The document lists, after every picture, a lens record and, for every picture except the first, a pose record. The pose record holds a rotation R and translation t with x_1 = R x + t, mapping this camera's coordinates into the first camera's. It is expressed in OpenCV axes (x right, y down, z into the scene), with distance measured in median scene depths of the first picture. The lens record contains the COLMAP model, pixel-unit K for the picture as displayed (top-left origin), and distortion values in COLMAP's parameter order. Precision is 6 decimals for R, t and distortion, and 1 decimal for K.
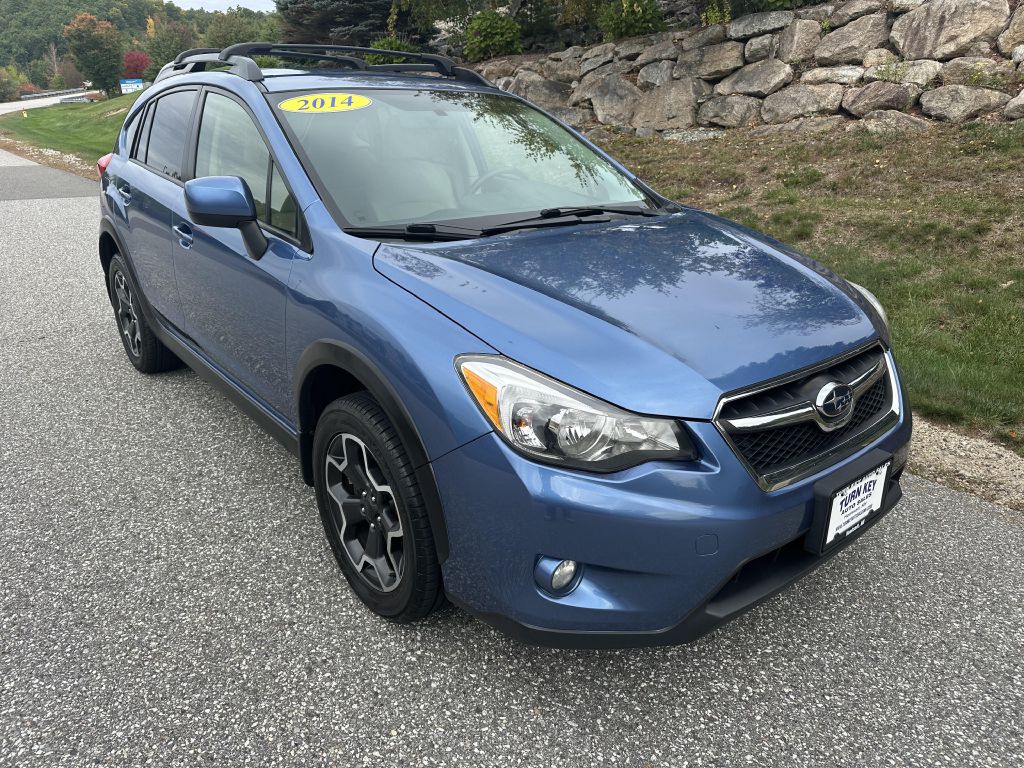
lens RADIAL K [[729.1, 0, 527.4], [0, 729.1, 399.2], [0, 0, 1]] dist [-0.008088, -0.000588]
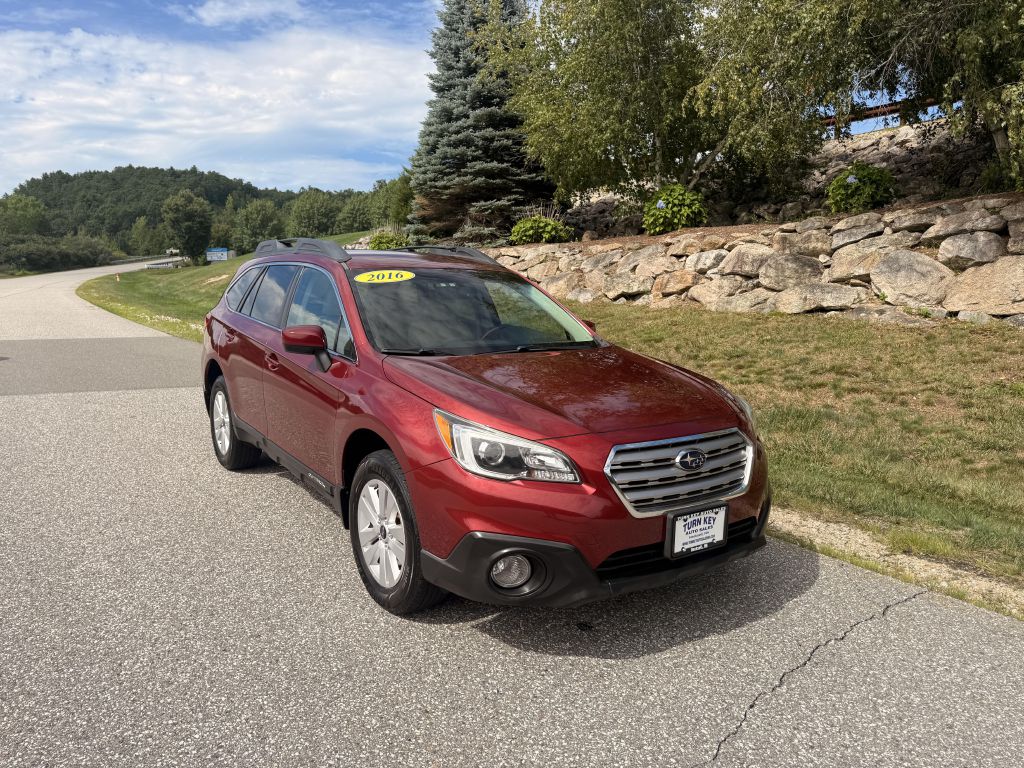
lens RADIAL K [[736.9, 0, 509.5], [0, 736.9, 378.7], [0, 0, 1]] dist [0.002278, -0.003119]
pose [[0.997598, 0.018139, -0.066854, -0.237689], [-0.033633, 0.970548, -0.238548, -0.082379], [0.060558, 0.240224, 0.968827, 0.186719]]
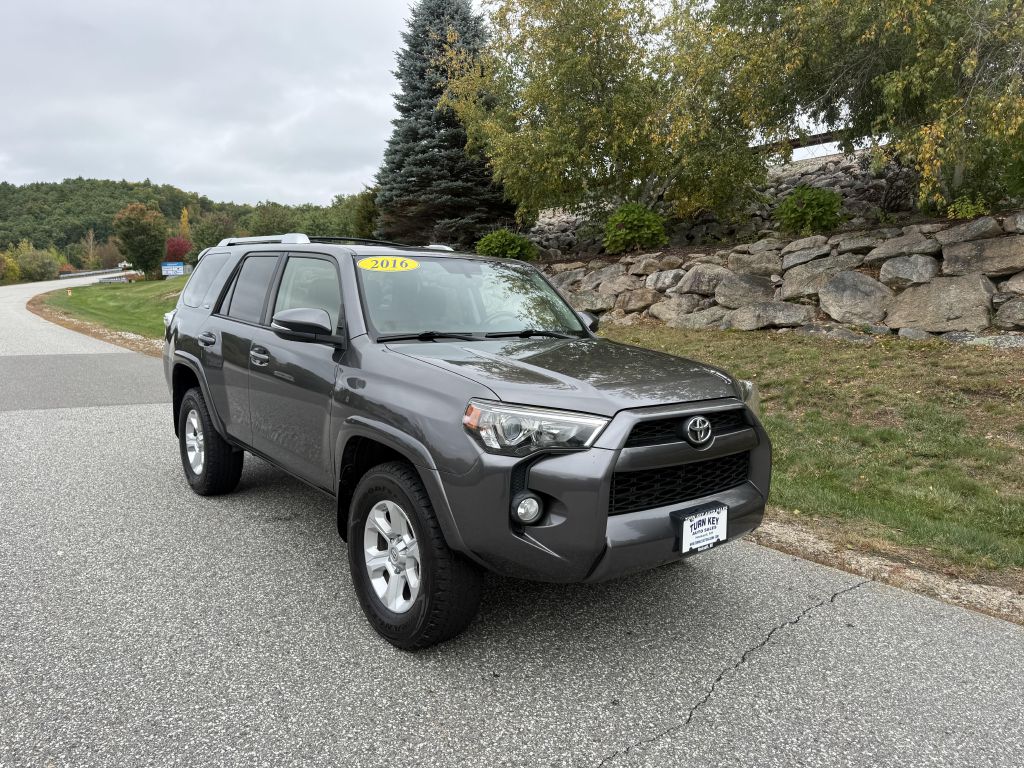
lens RADIAL K [[735.2, 0, 515.0], [0, 735.2, 378.9], [0, 0, 1]] dist [0.007177, -0.006415]
pose [[0.999895, 0.013124, -0.006216, -0.245934], [-0.014288, 0.965566, -0.259766, -0.075813], [0.002592, 0.259827, 0.965652, 0.163633]]
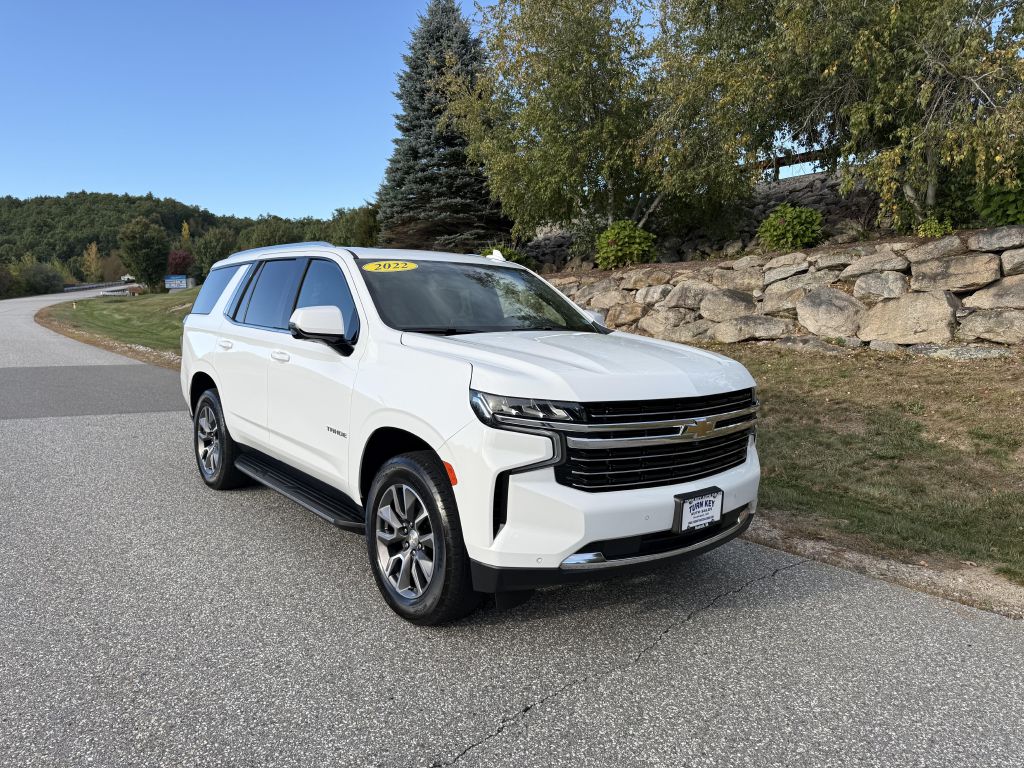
lens RADIAL K [[734.1, 0, 512.0], [0, 734.1, 384.0], [0, 0, 1]] dist [0.021505, -0.031893]
pose [[0.999865, 0.012950, -0.010132, -0.239518], [-0.015198, 0.963030, -0.268964, -0.060925], [0.006274, 0.269081, 0.963097, 0.118753]]
